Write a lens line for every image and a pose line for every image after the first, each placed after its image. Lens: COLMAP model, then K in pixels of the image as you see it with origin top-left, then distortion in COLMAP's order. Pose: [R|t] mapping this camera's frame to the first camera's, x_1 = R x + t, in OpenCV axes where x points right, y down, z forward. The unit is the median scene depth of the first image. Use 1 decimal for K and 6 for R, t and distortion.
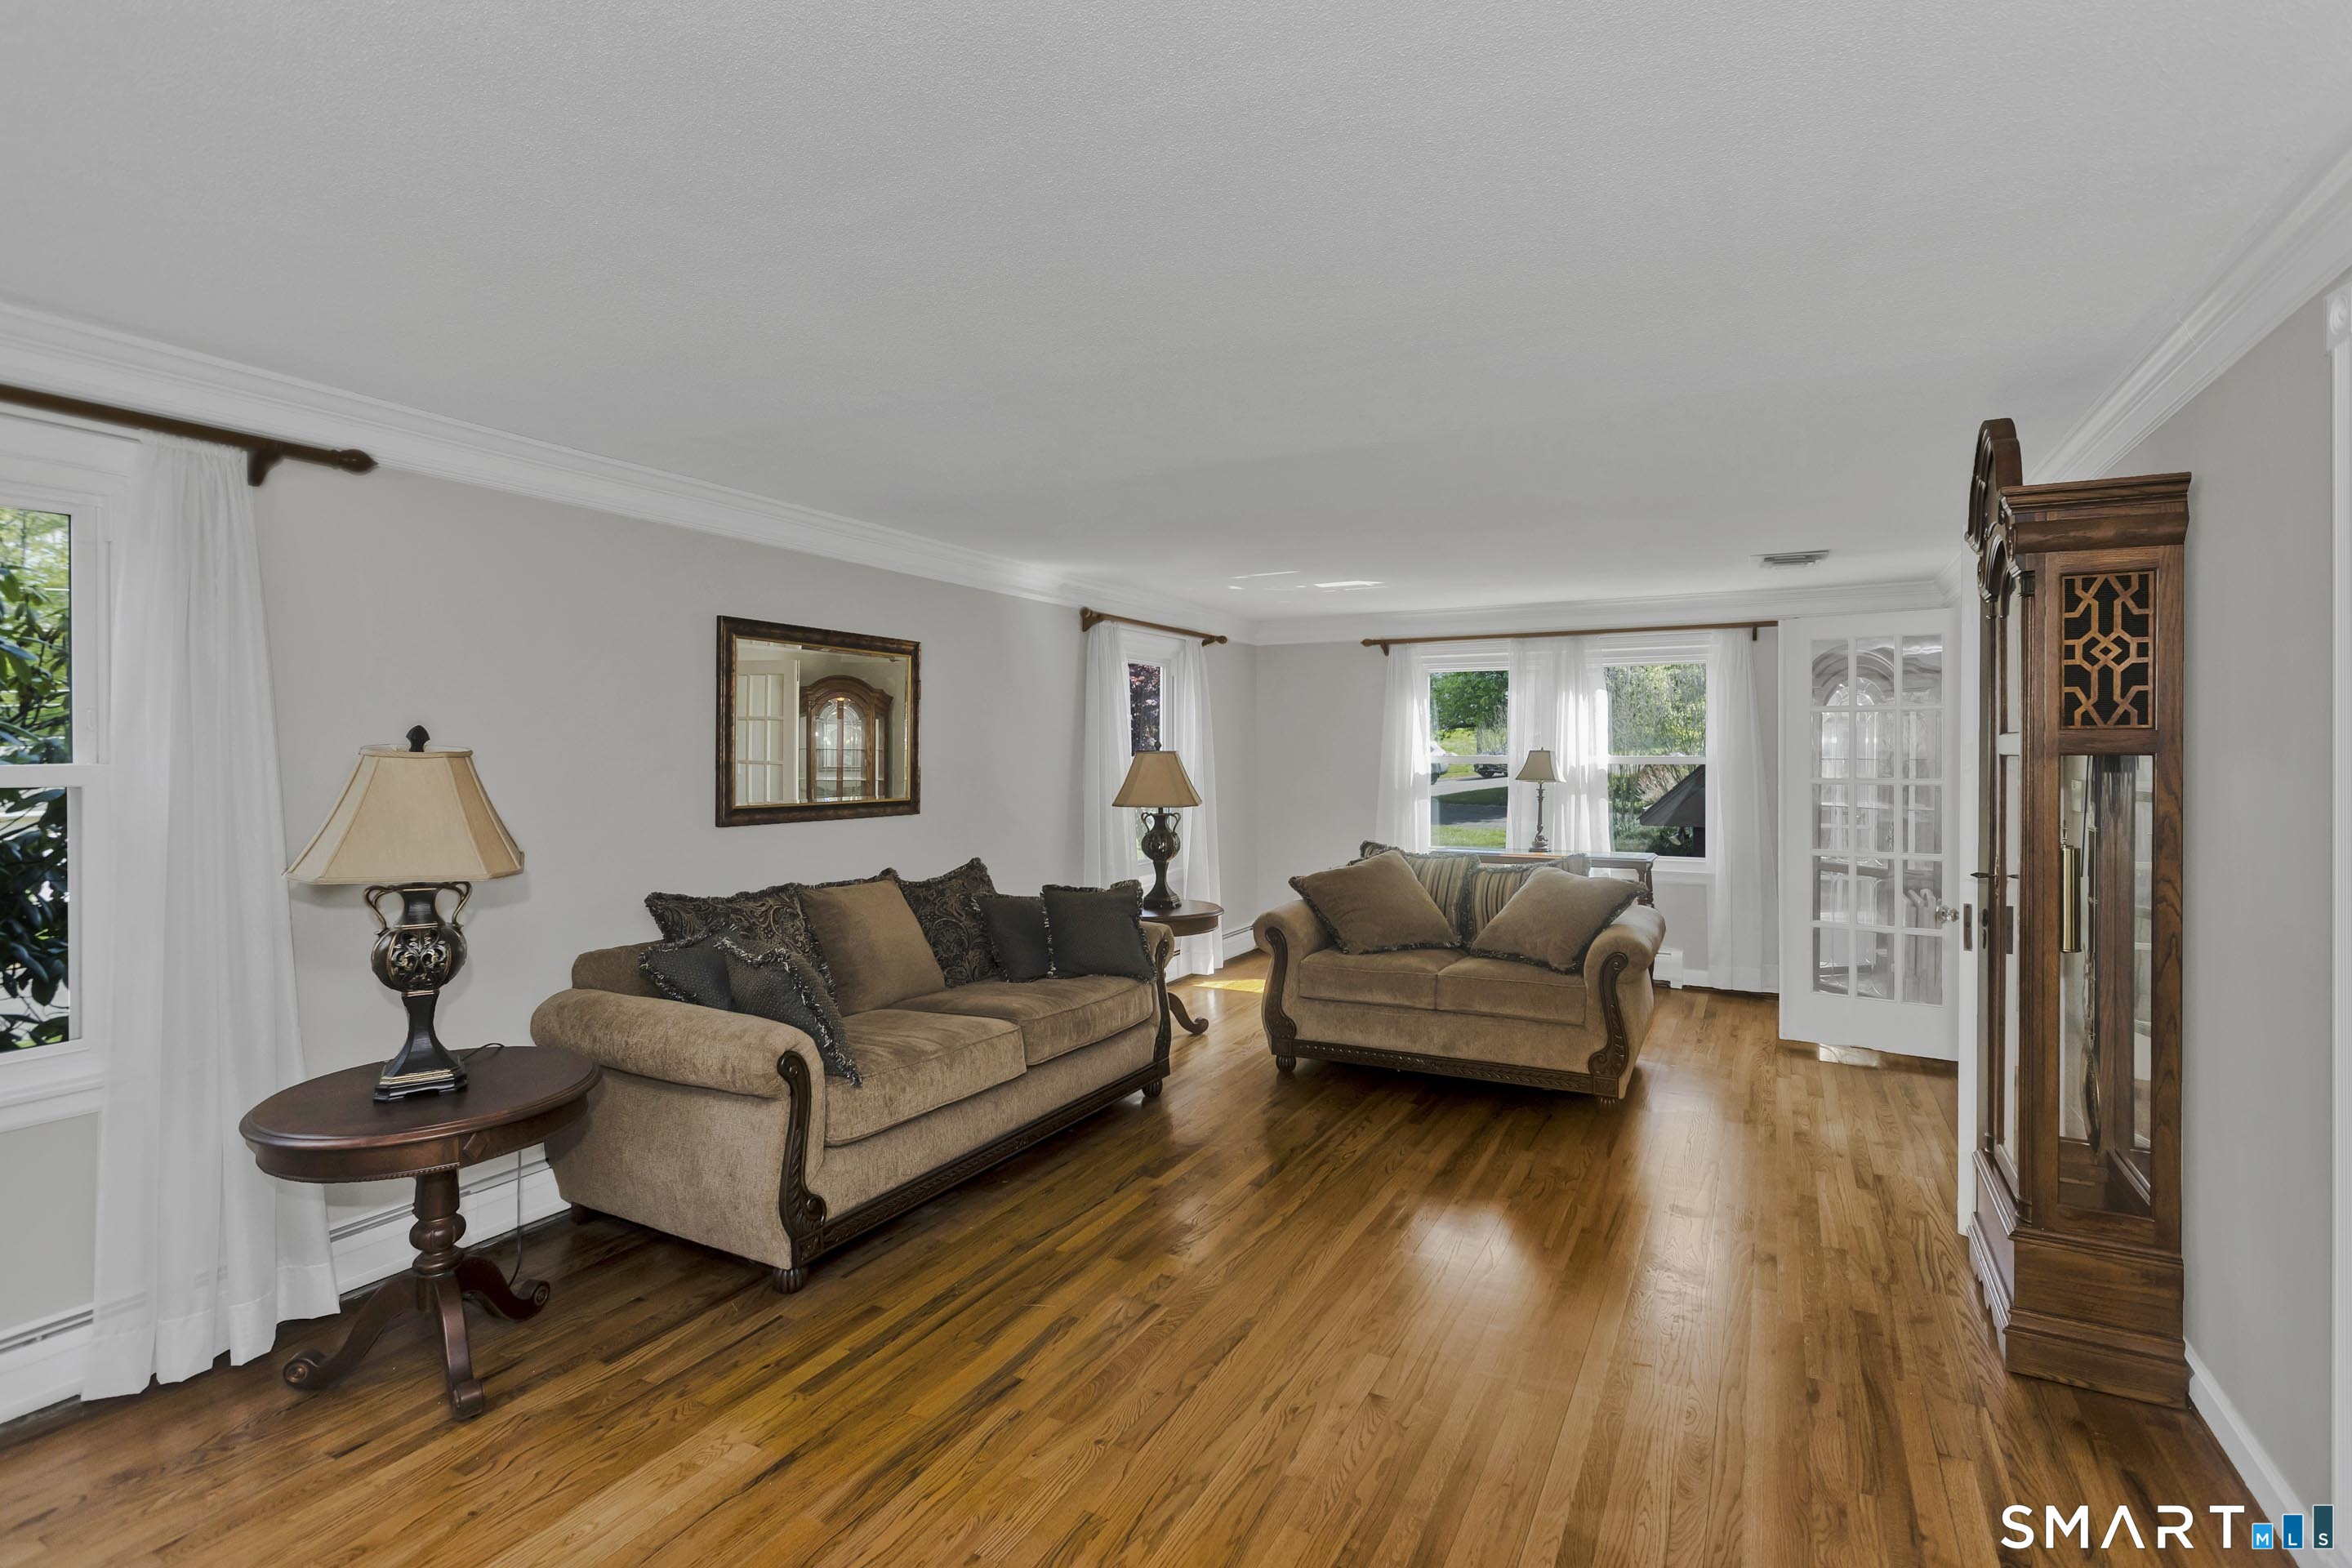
lens RADIAL K [[1119.3, 0, 1164.7], [0, 1119.3, 763.4], [0, 0, 1]] dist [0.000367, 0.000761]
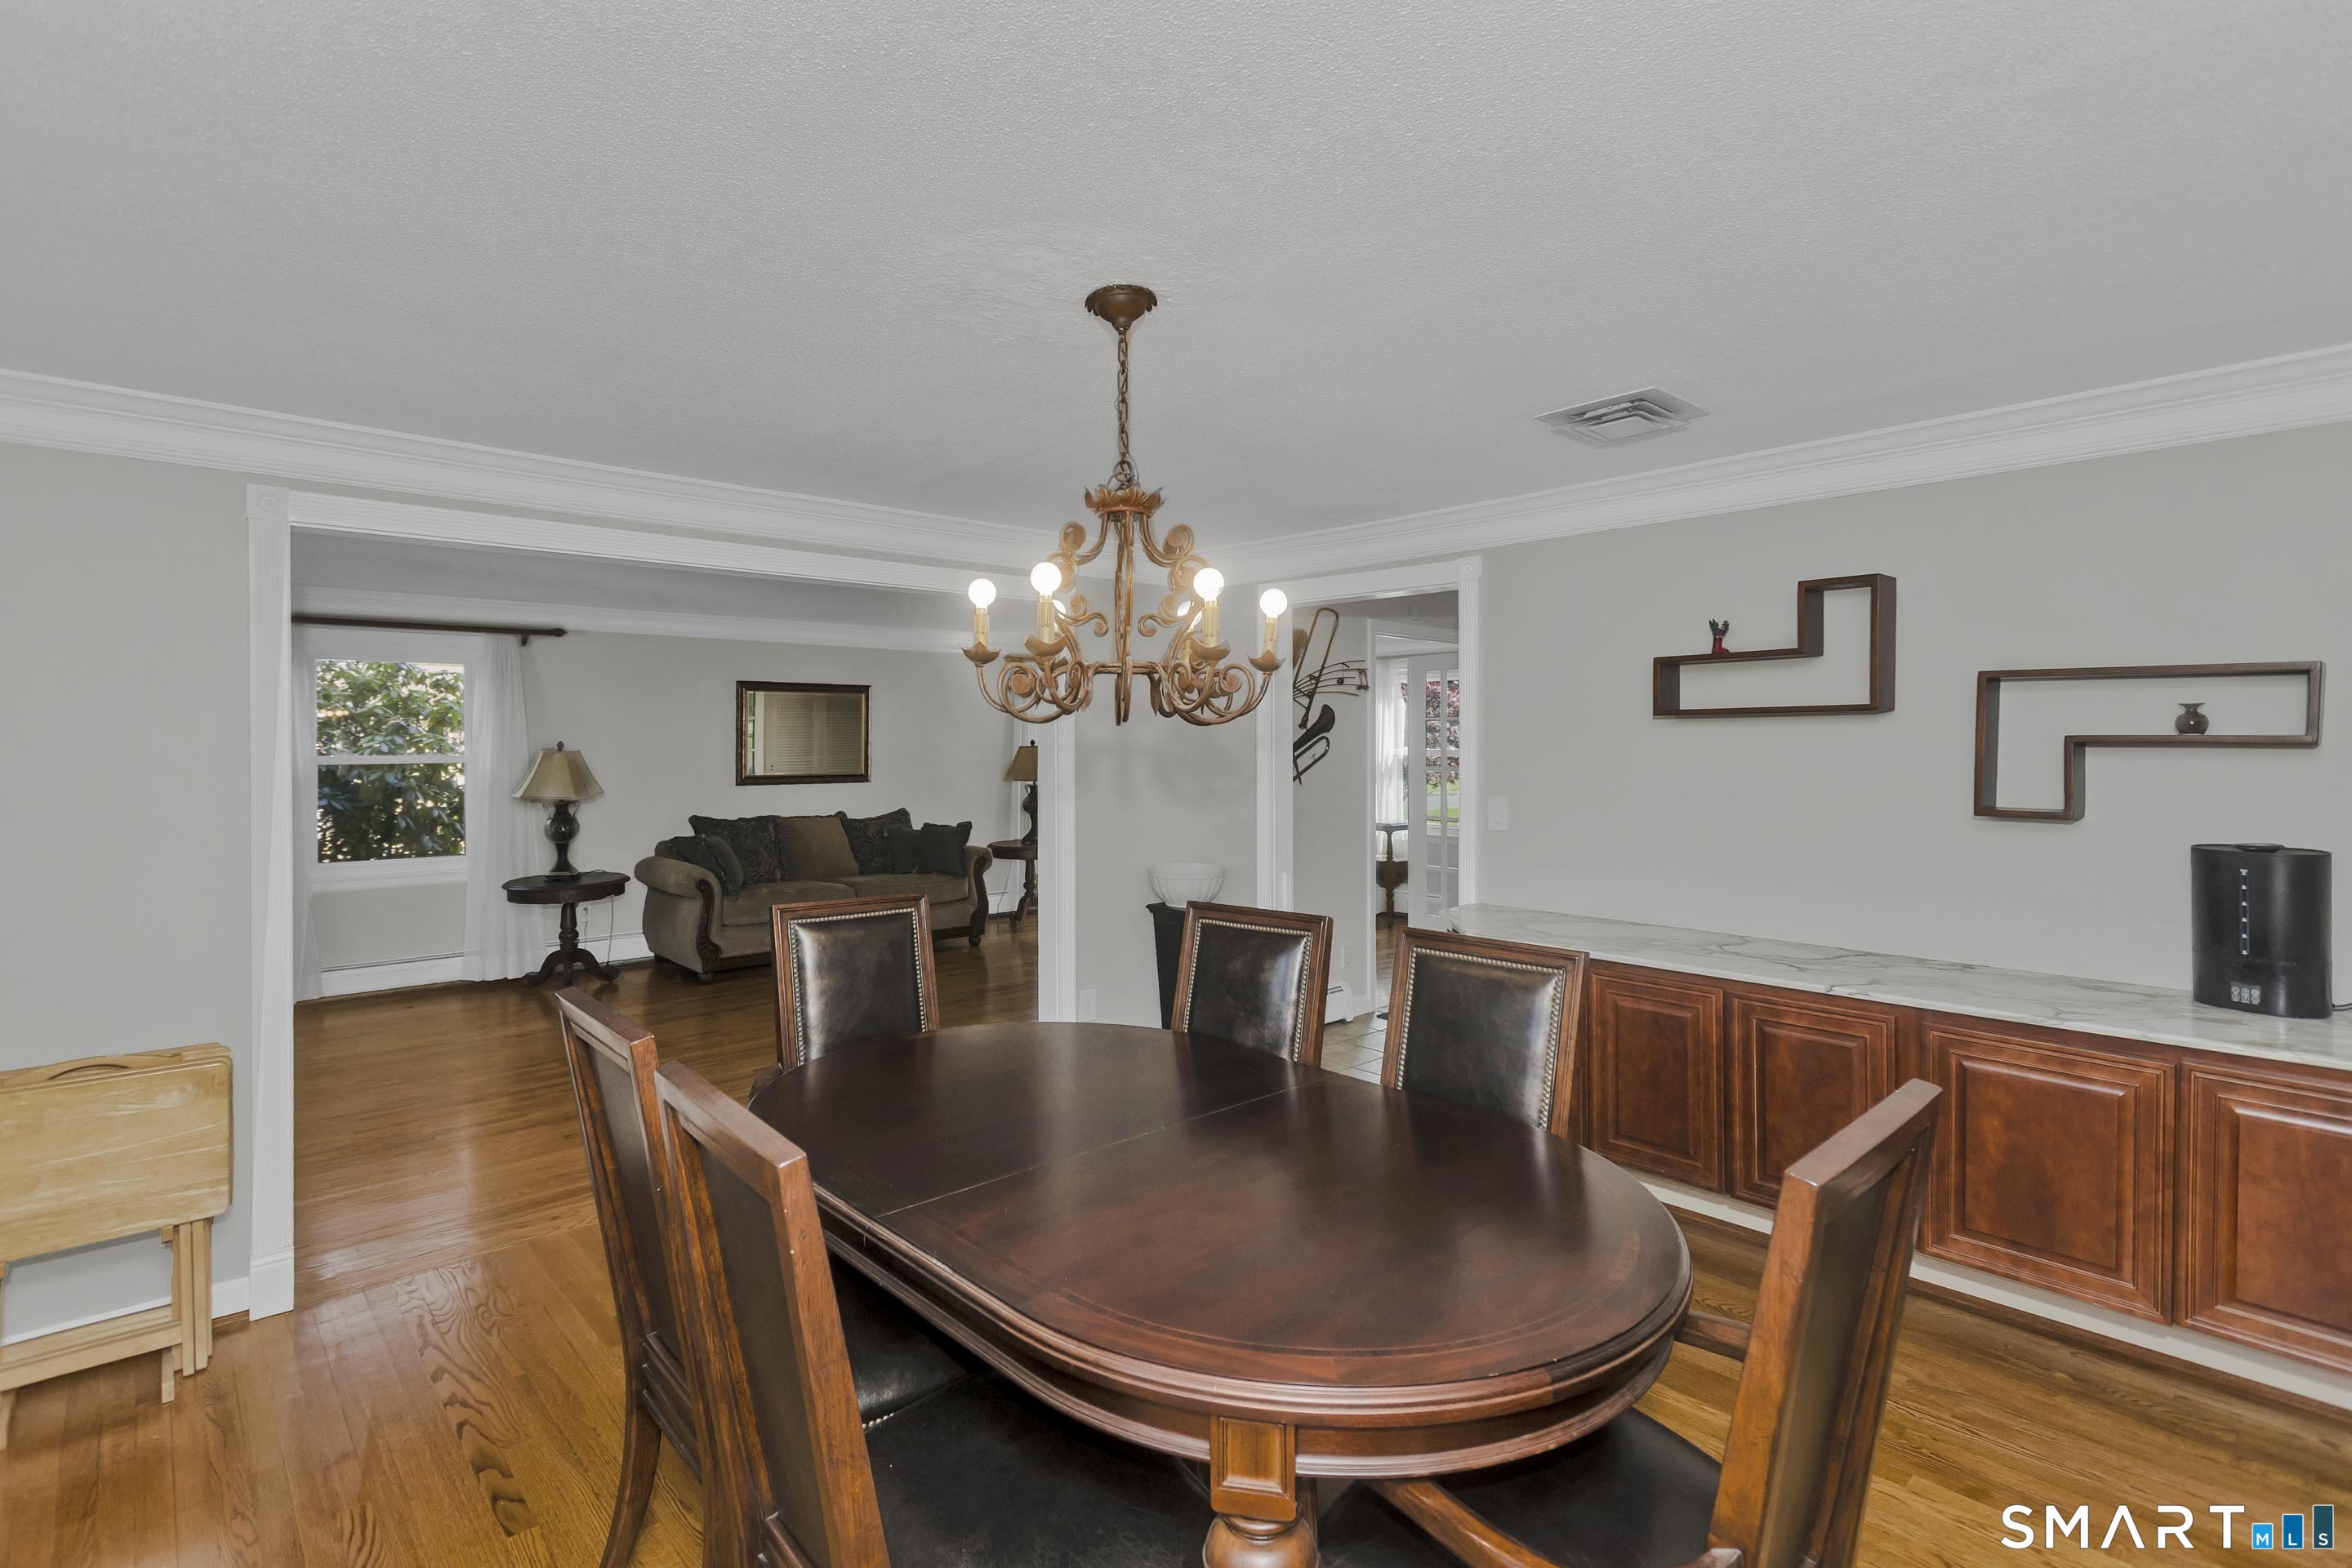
lens RADIAL K [[1119.3, 0, 1164.7], [0, 1119.3, 763.4], [0, 0, 1]] dist [0.000367, 0.000761]
pose [[0.937265, 0.004749, -0.348584, 1.181559], [-0.001392, 0.999950, 0.009880, -0.005363], [0.348614, -0.008775, 0.937225, -0.719654]]
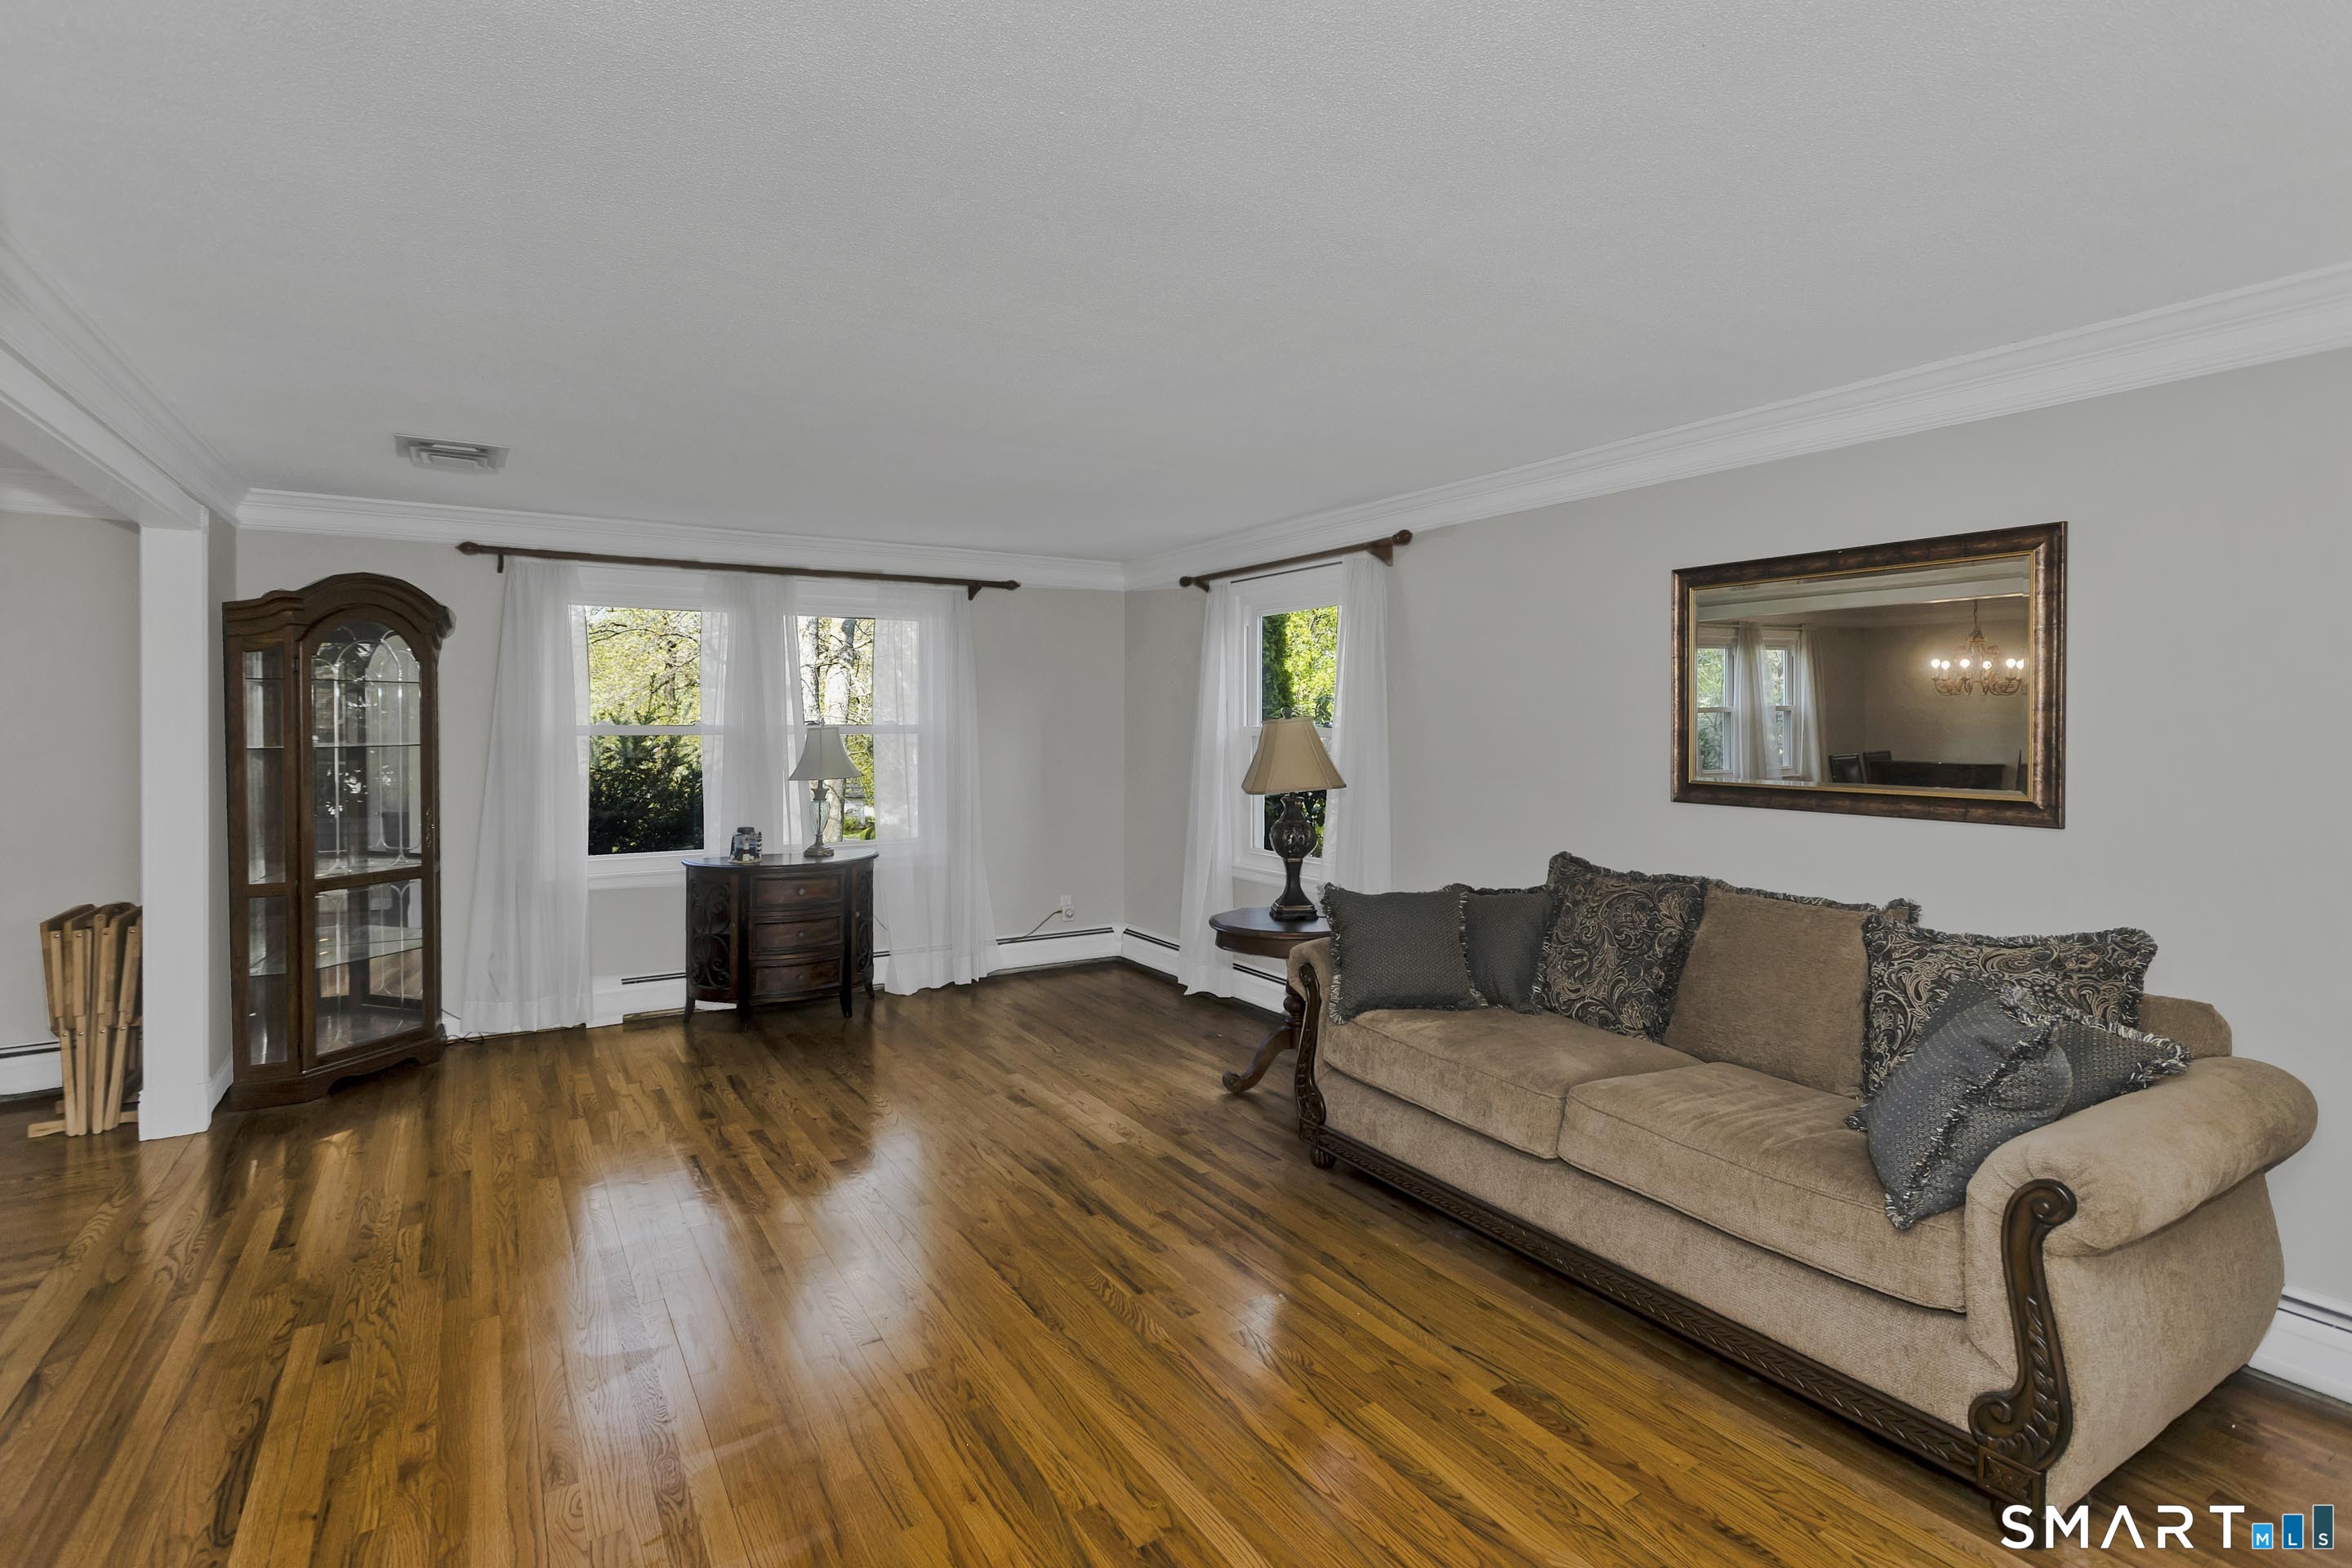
lens RADIAL K [[1125.0, 0, 1171.2], [0, 1125.0, 727.9], [0, 0, 1]] dist [0.001421, 0.001577]
pose [[-0.491962, 0.000173, -0.870616, 0.692476], [-0.014377, 0.999862, 0.008323, -0.005353], [0.870498, 0.016611, -0.491892, 1.261505]]
